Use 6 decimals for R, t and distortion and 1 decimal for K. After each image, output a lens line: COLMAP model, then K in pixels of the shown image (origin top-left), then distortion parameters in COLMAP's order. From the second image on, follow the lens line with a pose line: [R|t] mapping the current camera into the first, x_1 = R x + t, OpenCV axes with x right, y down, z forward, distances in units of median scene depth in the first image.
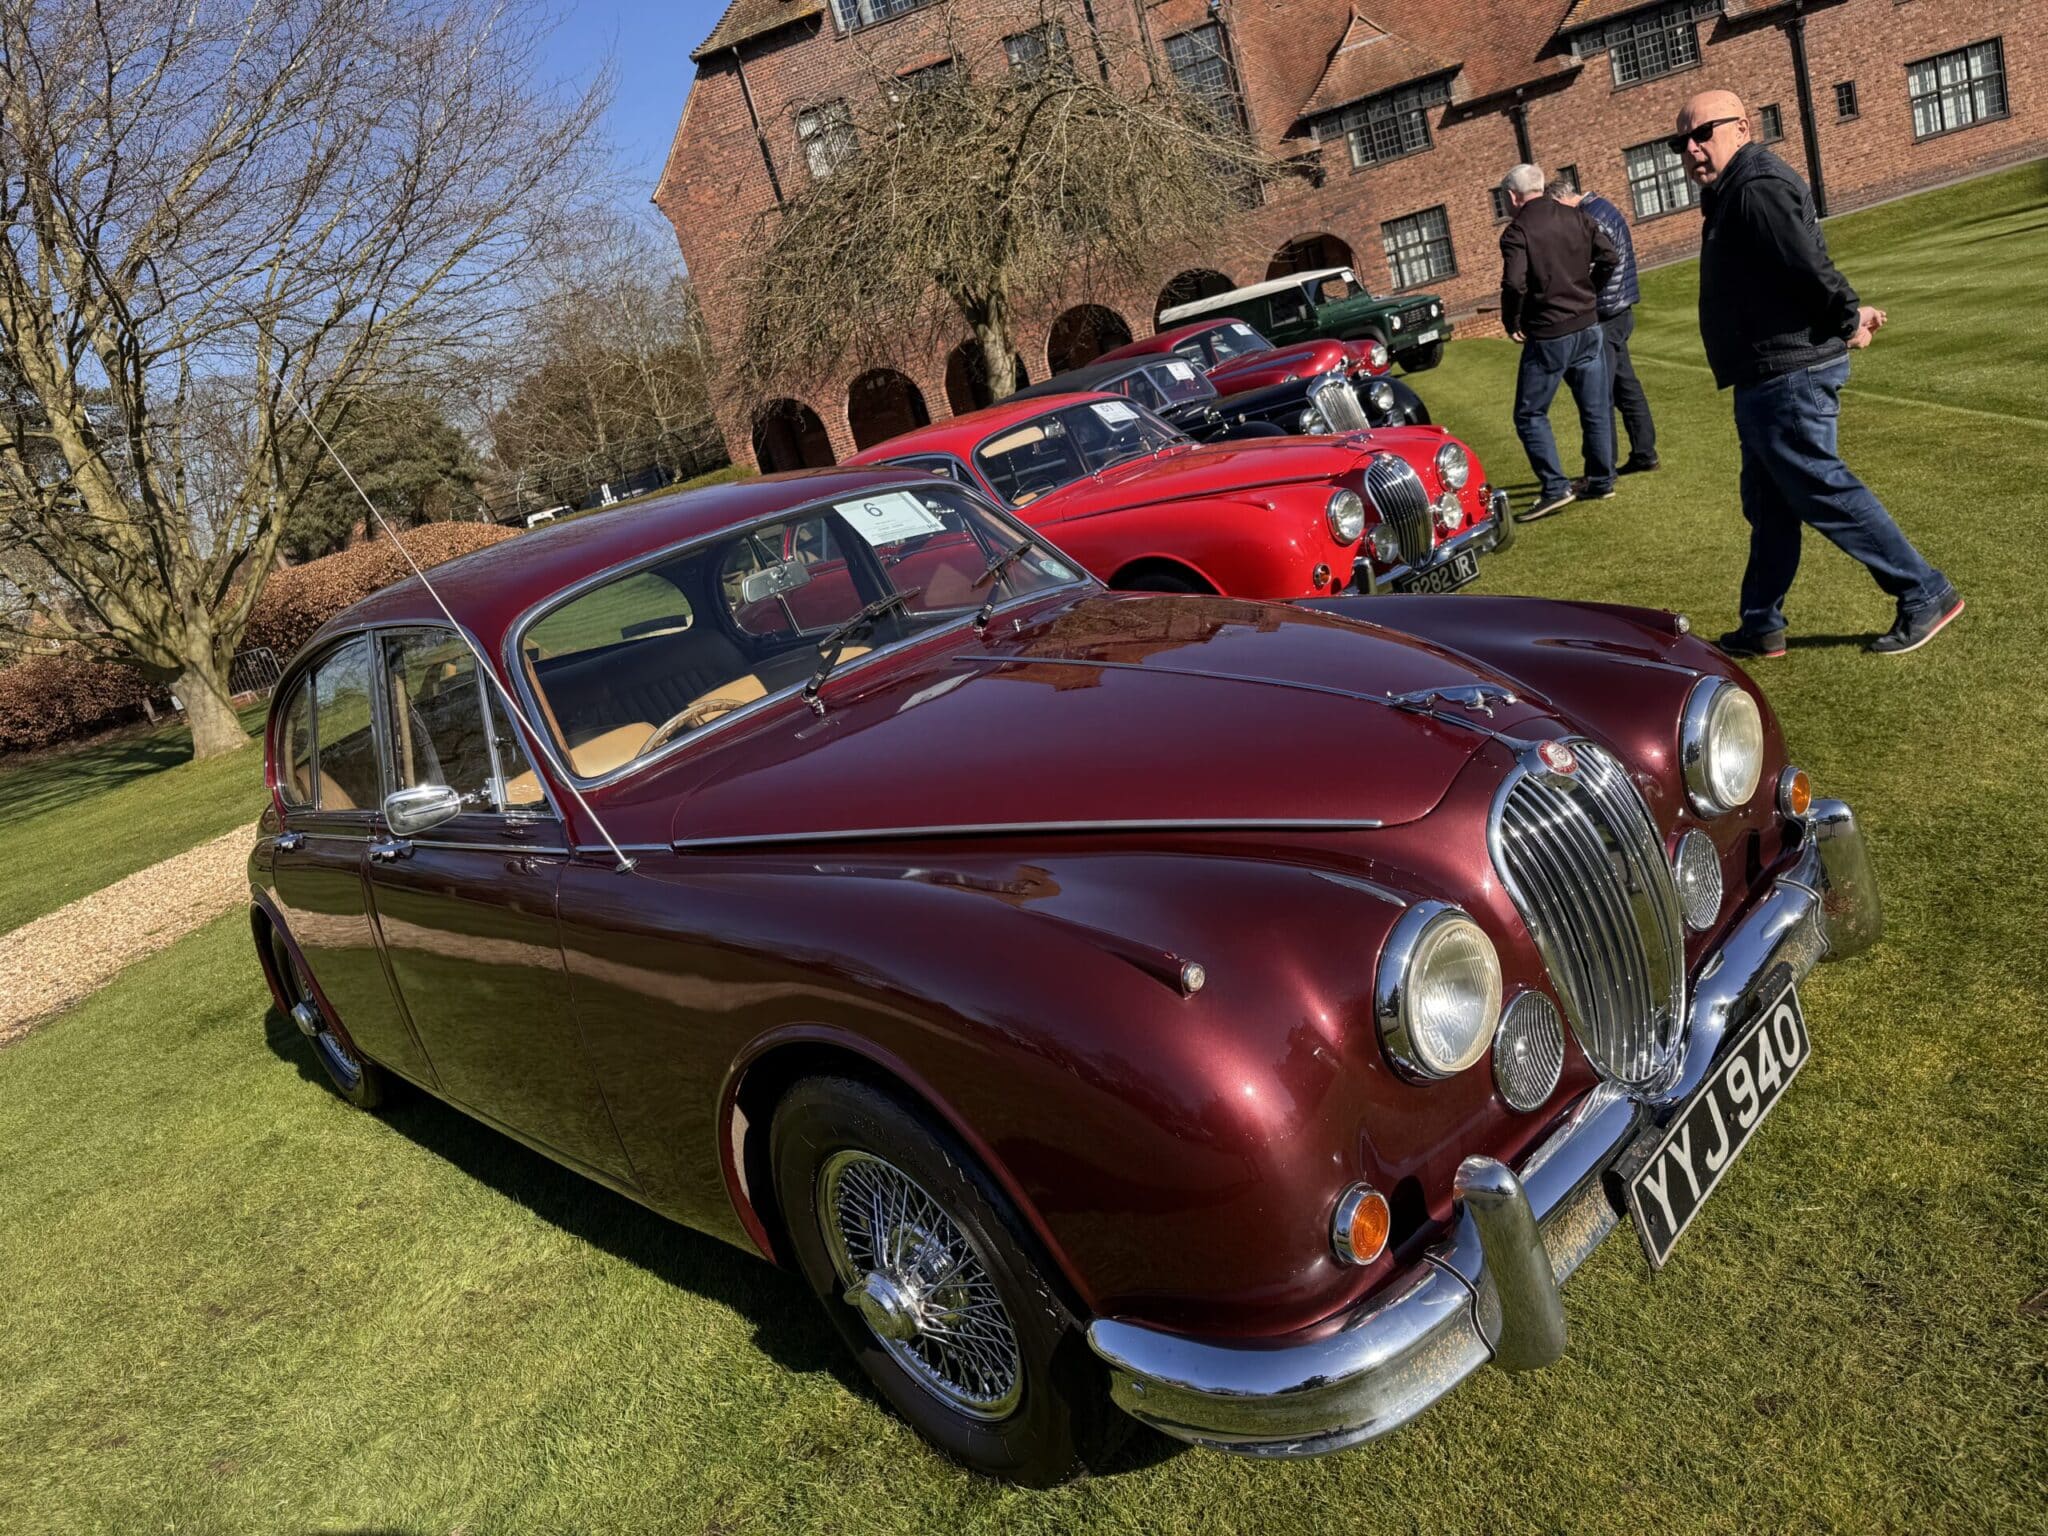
lens RADIAL K [[1440.8, 0, 1024.0], [0, 1440.8, 768.0], [0, 0, 1]] dist [0.102852, -0.150255]
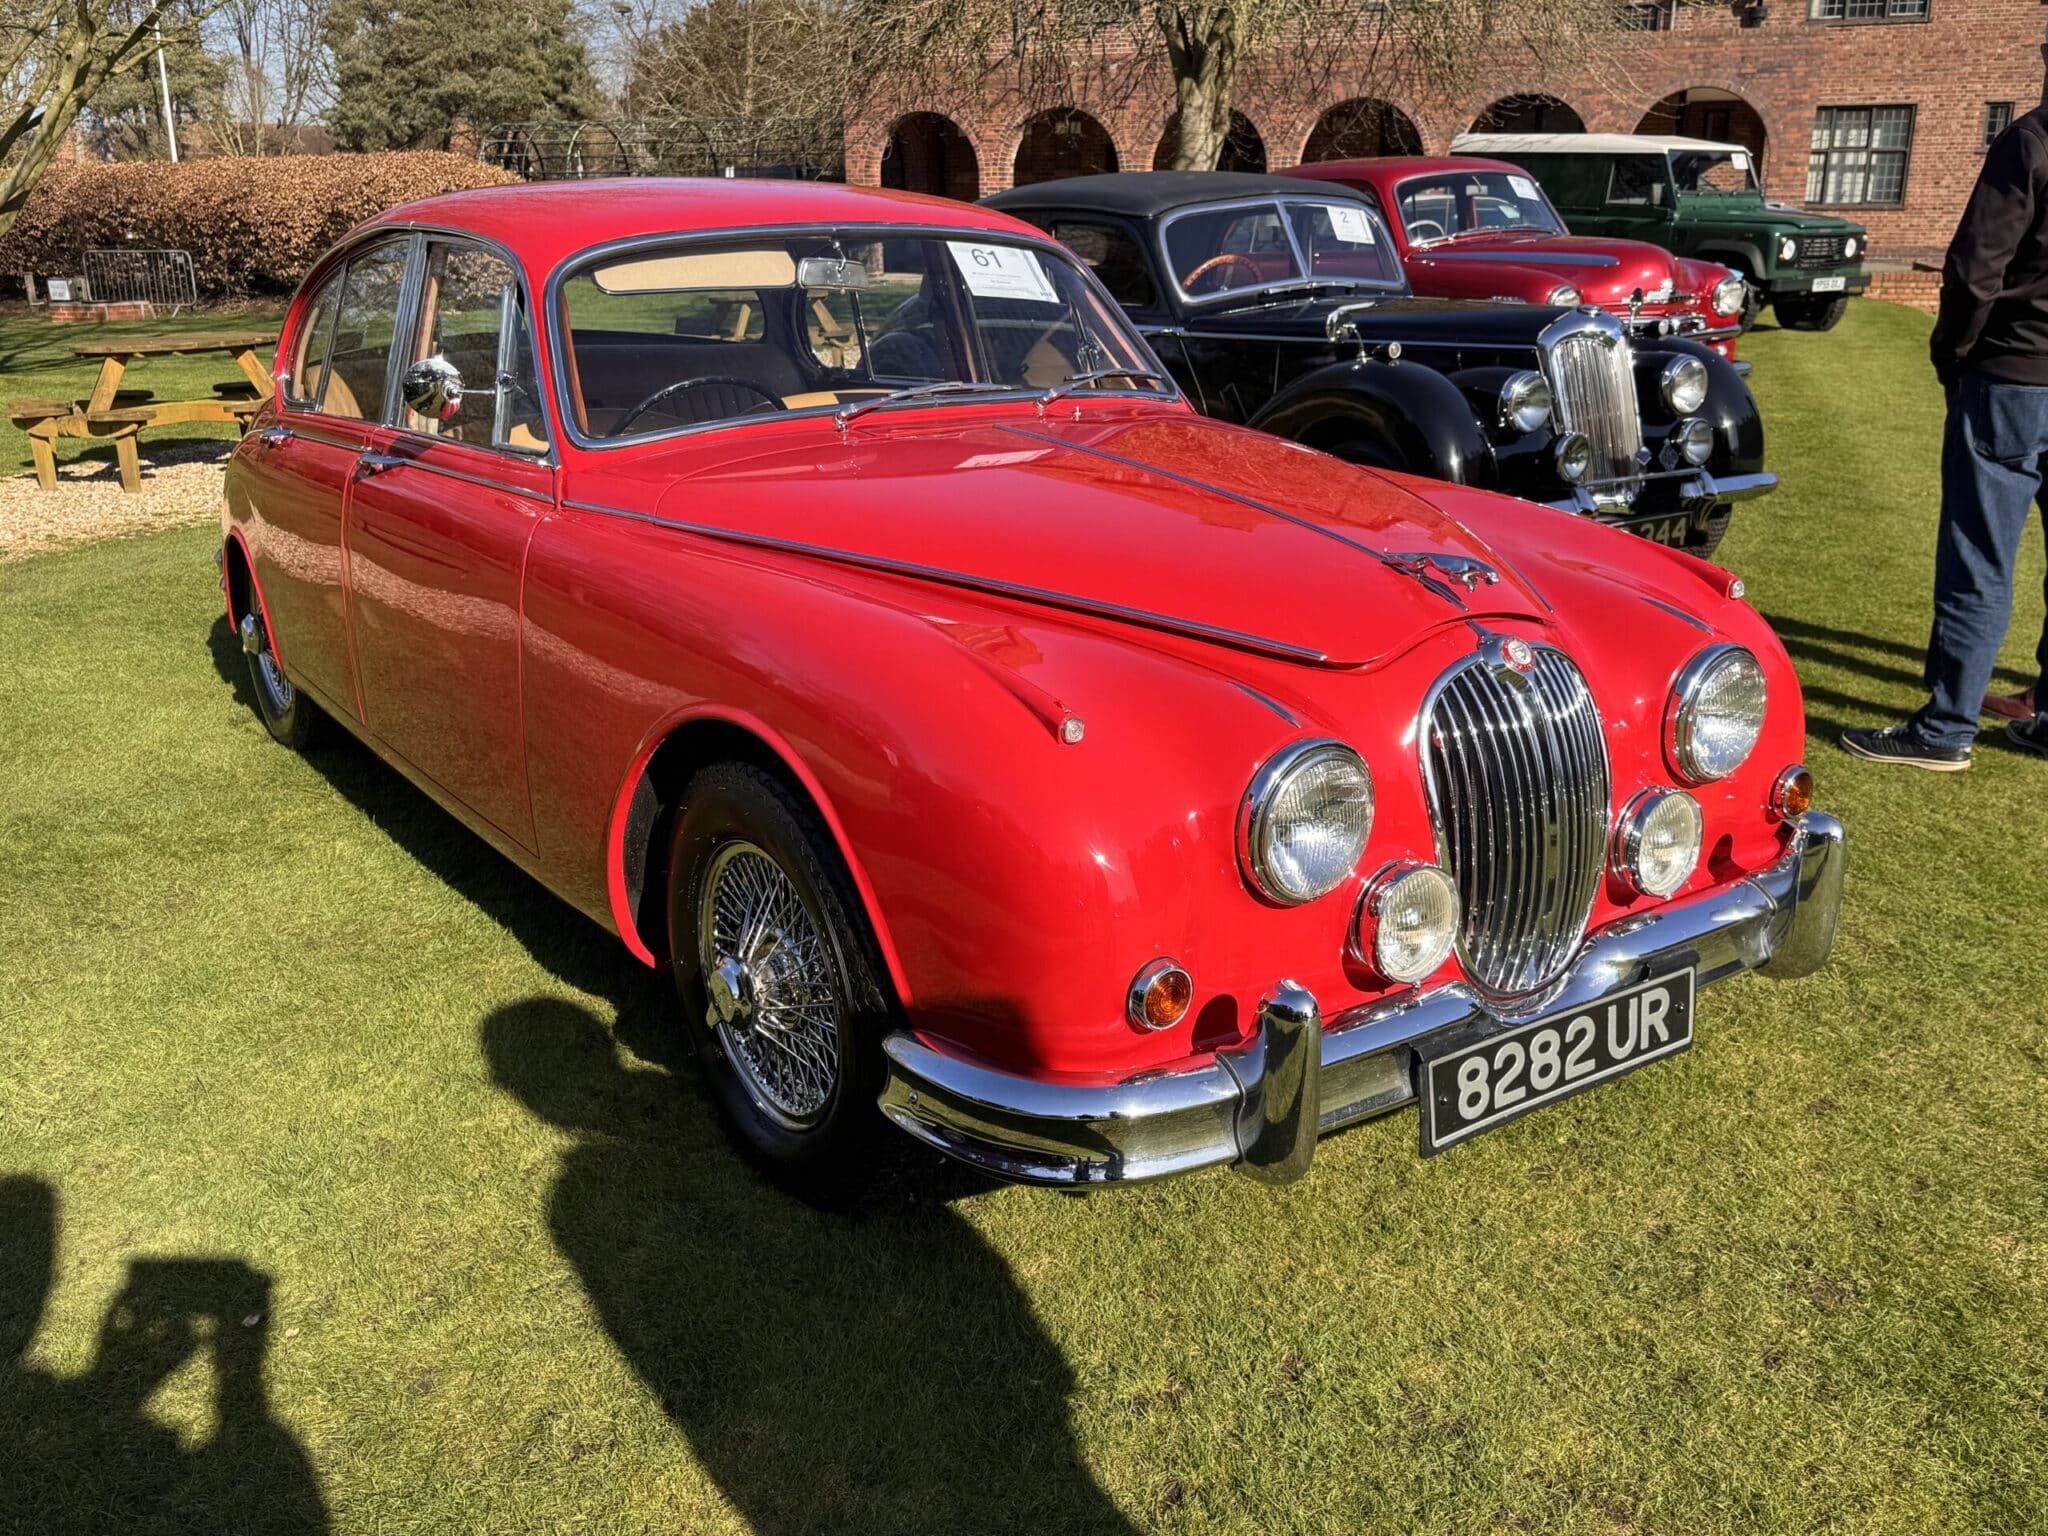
lens RADIAL K [[1774.4, 0, 1015.9], [0, 1774.4, 764.1], [0, 0, 1]] dist [0.013778, -0.003913]
pose [[0.951792, 0.299522, -0.066165, 0.026899], [-0.293695, 0.952096, 0.085189, -0.029211], [0.088511, -0.061650, 0.994166, 0.090875]]
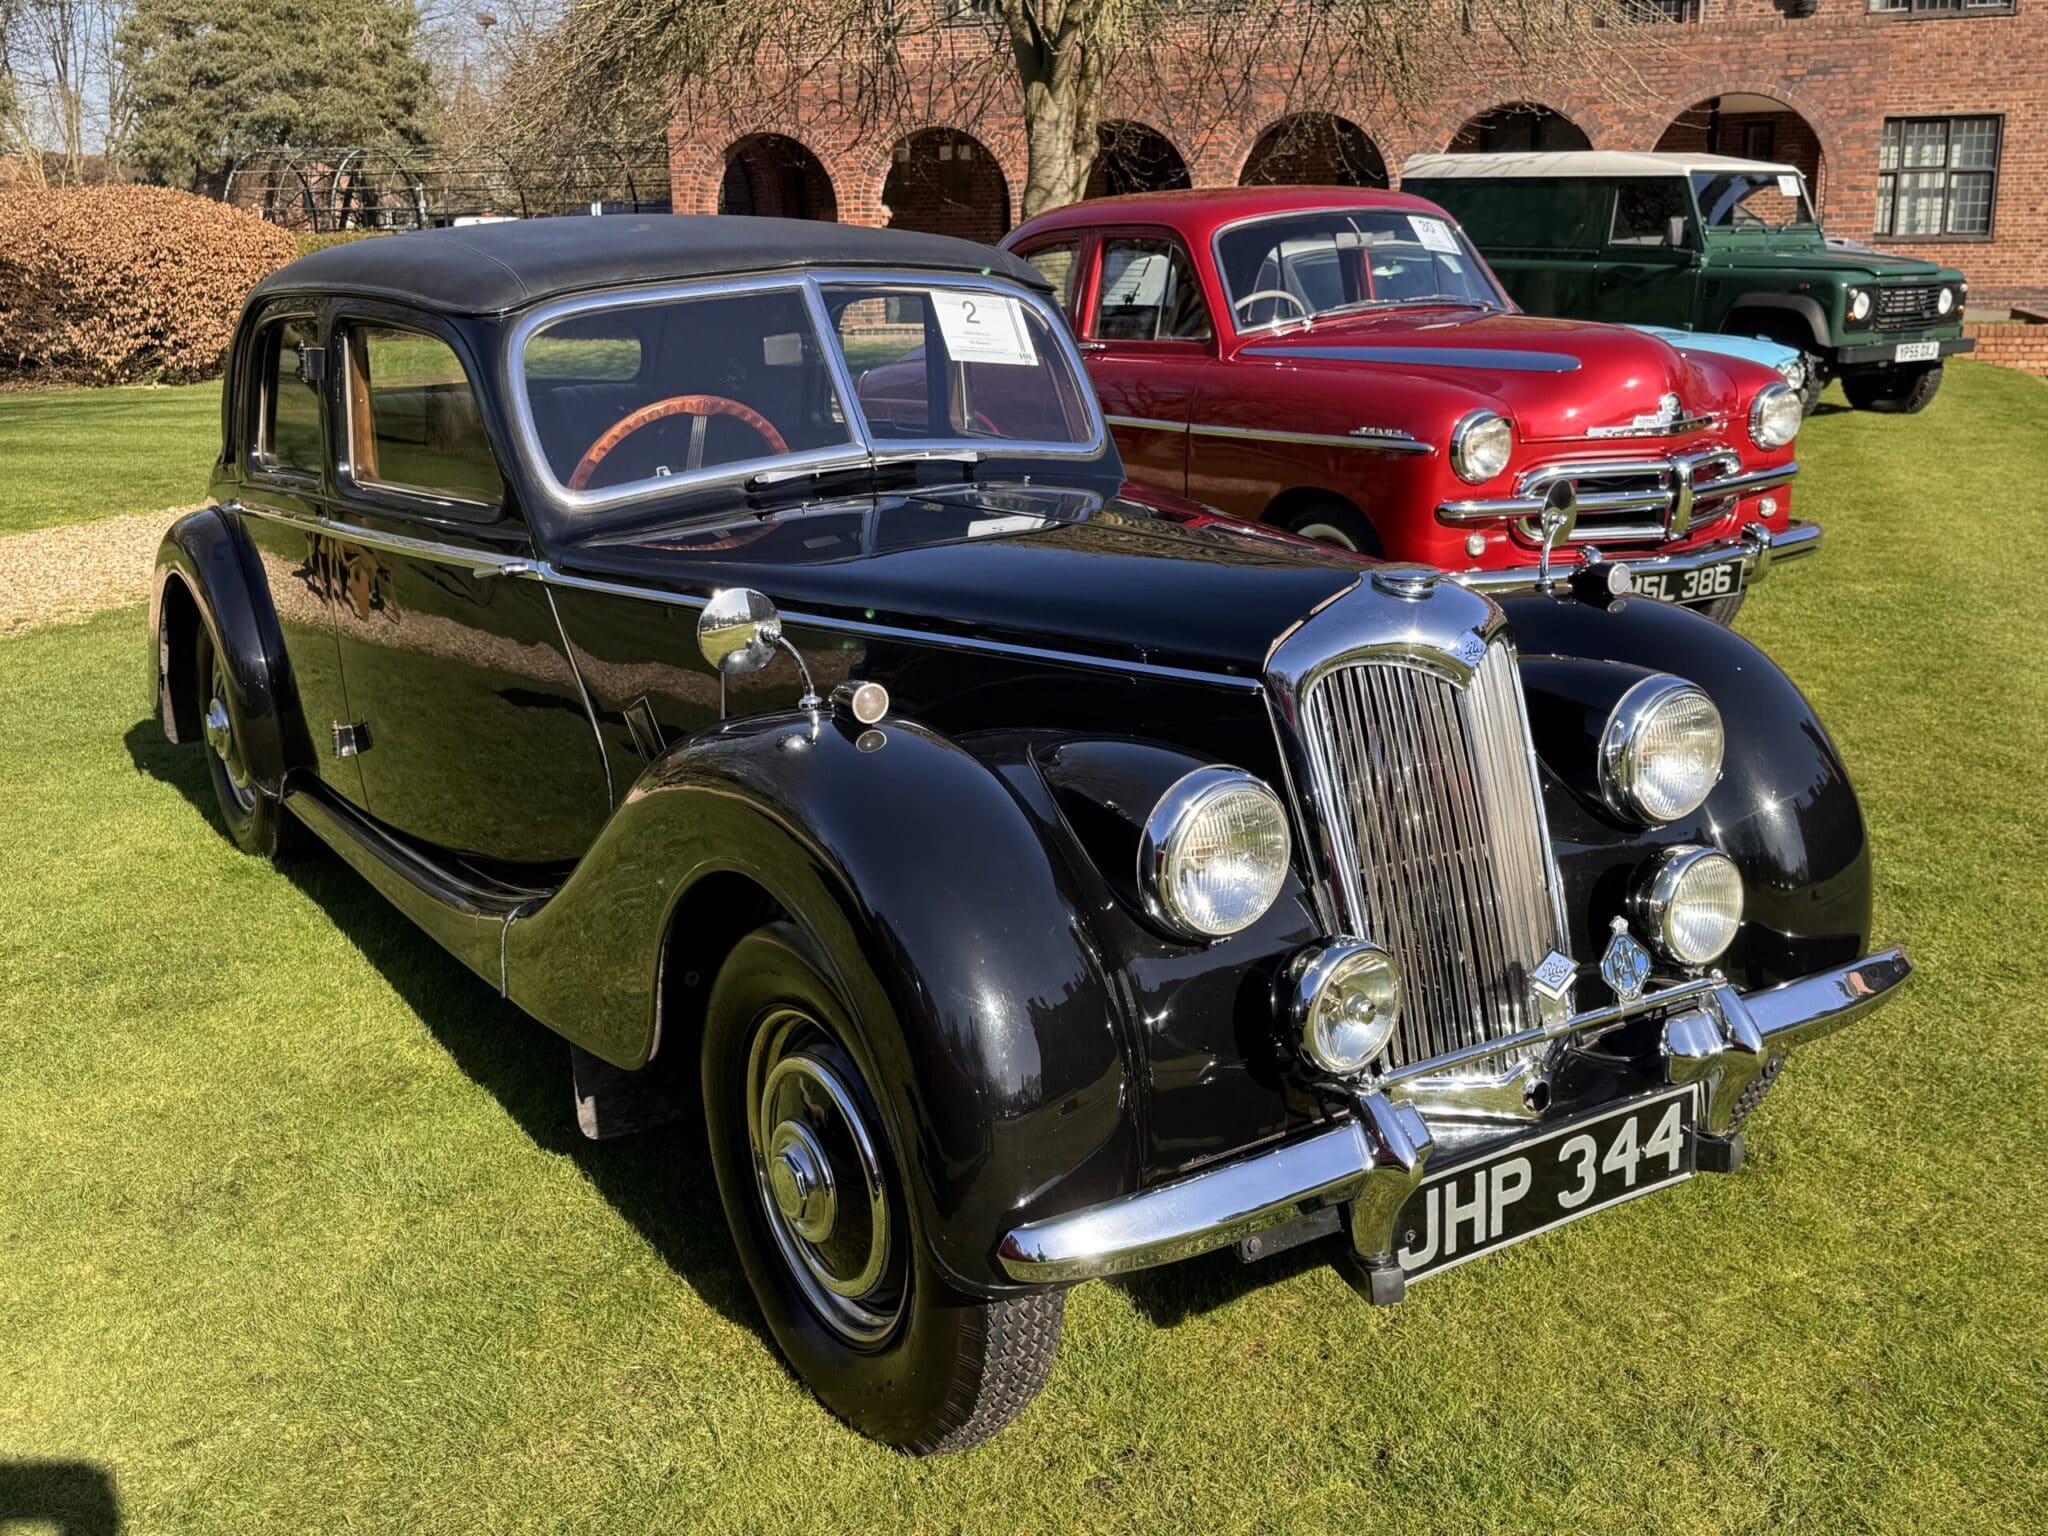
lens RADIAL K [[1998.1, 0, 1021.2], [0, 1998.1, 753.6], [0, 0, 1]] dist [0.092258, -0.129496]
pose [[0.956432, 0.283844, -0.068339, 0.046793], [-0.282586, 0.958844, 0.027625, -0.061690], [0.073368, -0.007110, 0.997280, 0.186436]]
